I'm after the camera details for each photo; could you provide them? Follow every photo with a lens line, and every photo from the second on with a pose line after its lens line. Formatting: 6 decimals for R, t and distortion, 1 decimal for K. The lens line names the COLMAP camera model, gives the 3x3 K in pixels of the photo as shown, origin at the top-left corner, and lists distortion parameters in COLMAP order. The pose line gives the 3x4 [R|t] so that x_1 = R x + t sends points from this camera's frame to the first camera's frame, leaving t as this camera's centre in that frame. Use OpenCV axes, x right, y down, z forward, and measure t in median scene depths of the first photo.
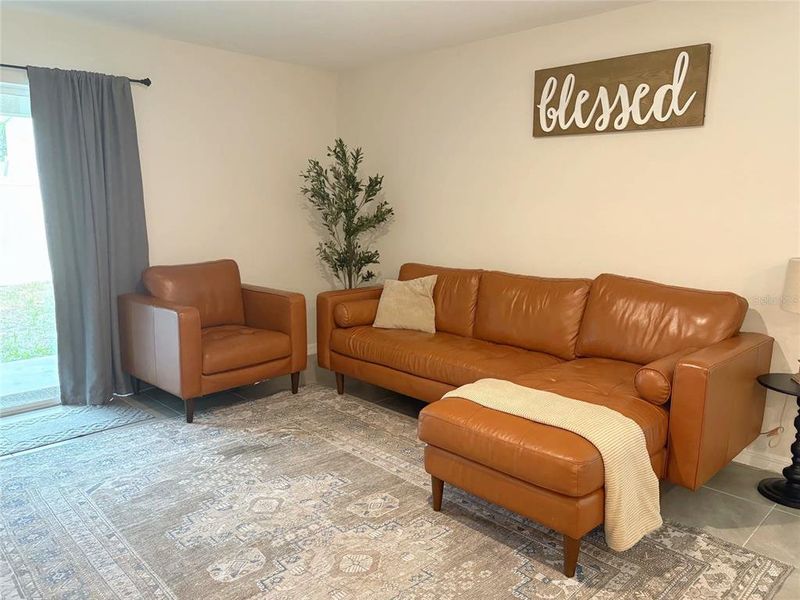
lens RADIAL K [[606.1, 0, 396.3], [0, 606.1, 296.4], [0, 0, 1]] dist [0.029689, -0.024265]
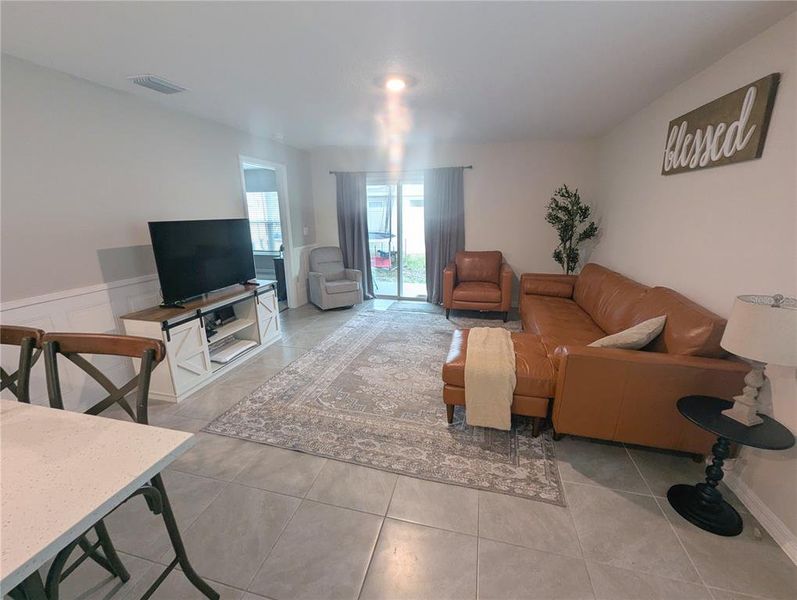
lens RADIAL K [[332.4, 0, 401.1], [0, 332.4, 294.7], [0, 0, 1]] dist [0.002153, -0.000157]
pose [[0.516654, 0.197179, -0.833180, 0.617895], [-0.126252, 0.980028, 0.153643, -0.056212], [0.846835, 0.025810, 0.531230, 0.173864]]
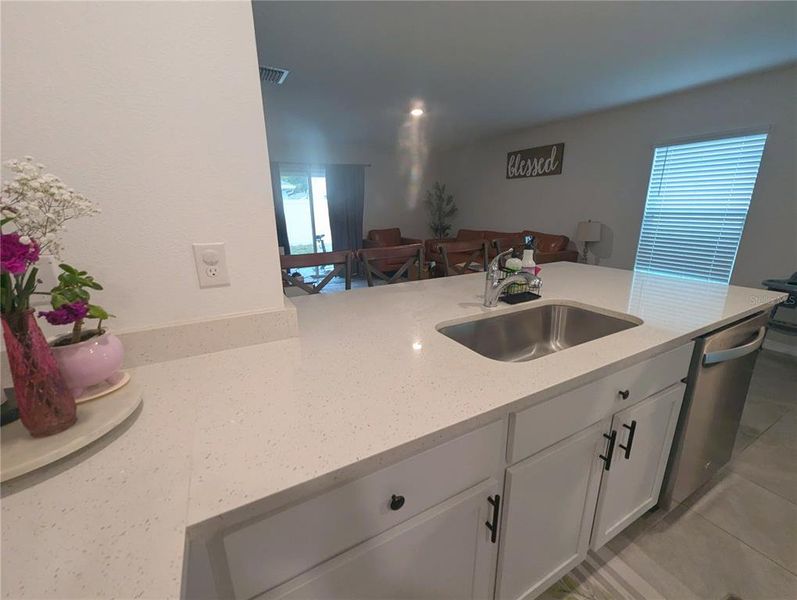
lens RADIAL K [[332.4, 0, 397.3], [0, 332.4, 298.2], [0, 0, 1]] dist [0.002153, -0.000157]
pose [[0.958054, 0.051740, -0.281880, 0.219673], [-0.019397, 0.993019, 0.116347, 0.100616], [0.285932, -0.105999, 0.952369, -0.602273]]
